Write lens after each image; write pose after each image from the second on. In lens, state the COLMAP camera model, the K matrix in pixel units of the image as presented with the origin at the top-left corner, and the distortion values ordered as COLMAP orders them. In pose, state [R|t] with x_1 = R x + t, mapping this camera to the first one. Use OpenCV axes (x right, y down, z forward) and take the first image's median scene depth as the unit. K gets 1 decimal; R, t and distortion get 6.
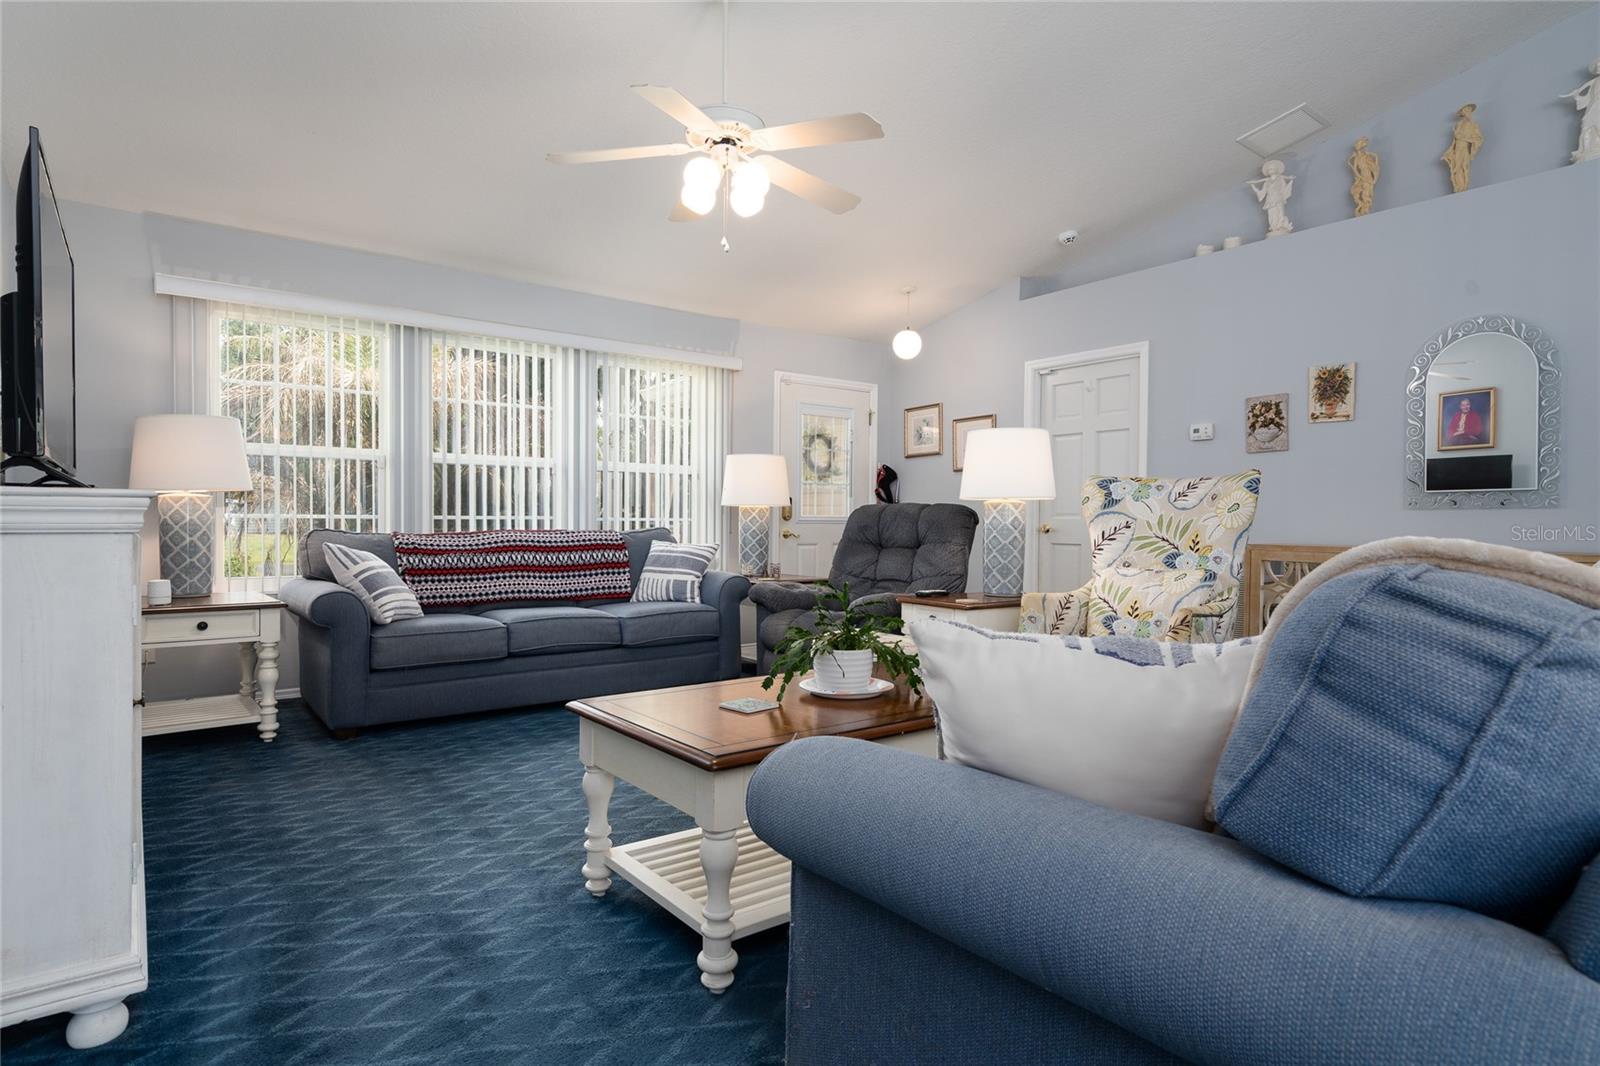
lens RADIAL K [[872.9, 0, 802.4], [0, 872.9, 527.7], [0, 0, 1]] dist [0.025722, 0.000629]
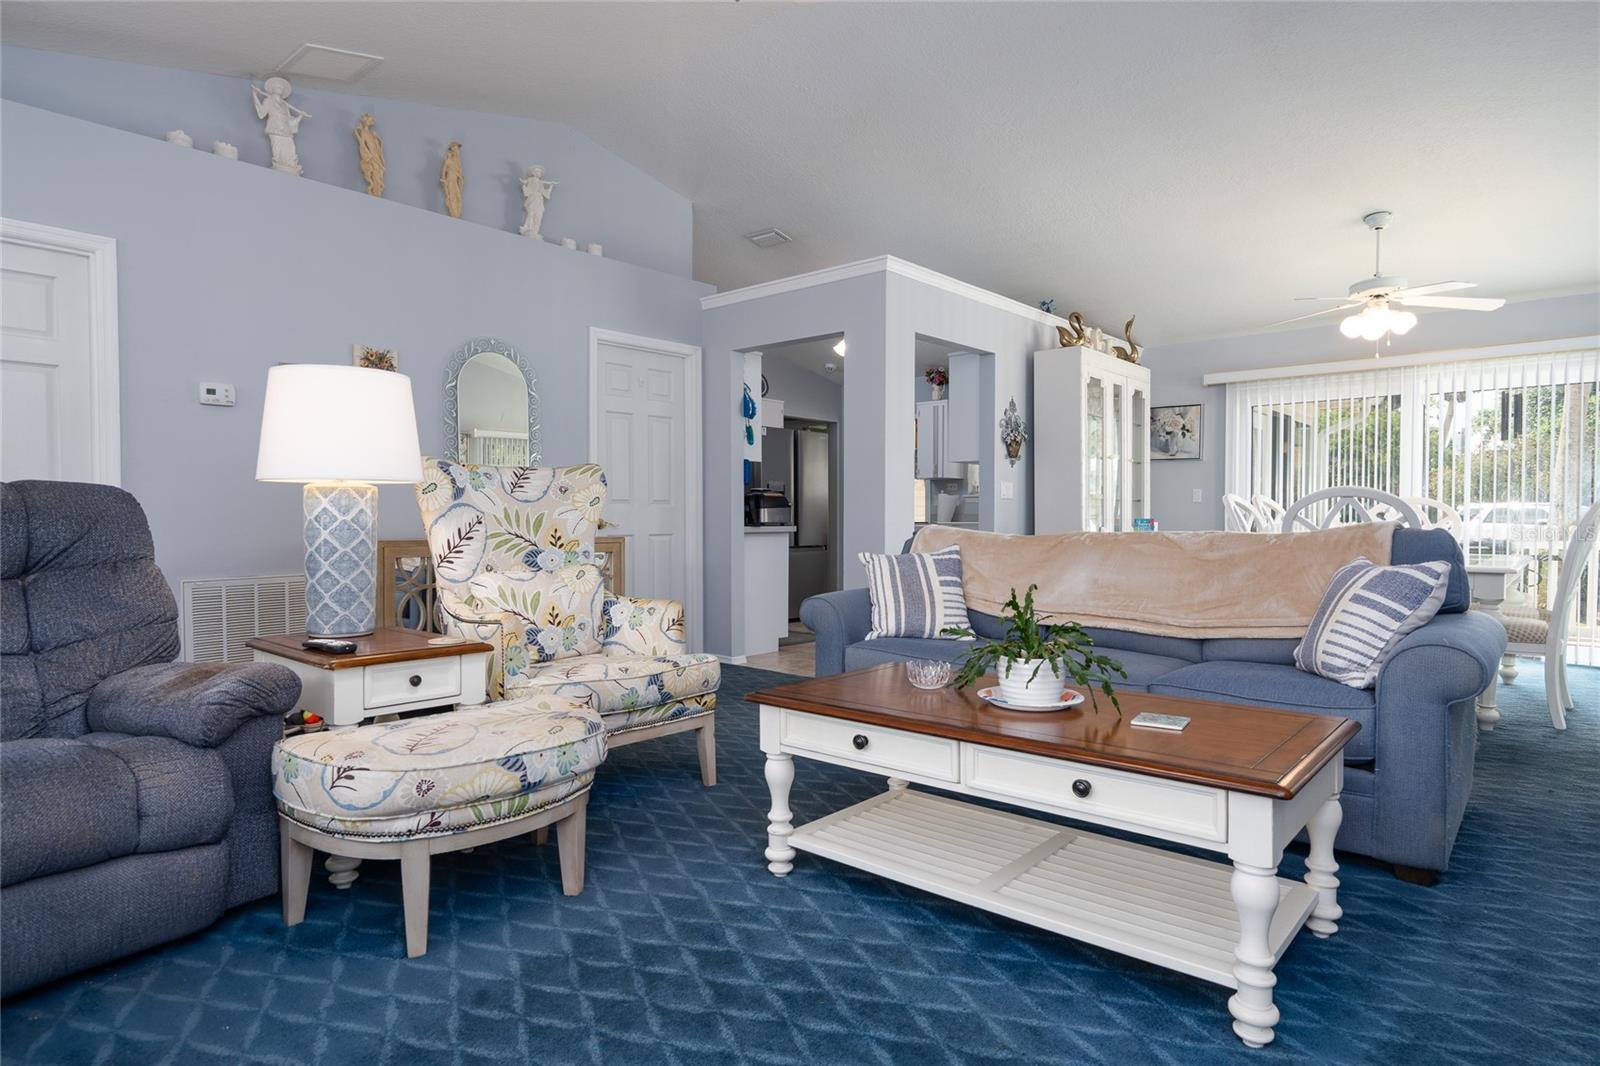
lens RADIAL K [[905.2, 0, 806.7], [0, 905.2, 538.5], [0, 0, 1]] dist [-0.004695, -0.001182]
pose [[-0.205504, -0.031020, 0.978165, -0.510034], [0.010089, 0.999377, 0.033812, -0.011120], [-0.978604, 0.016817, -0.205063, 0.875678]]
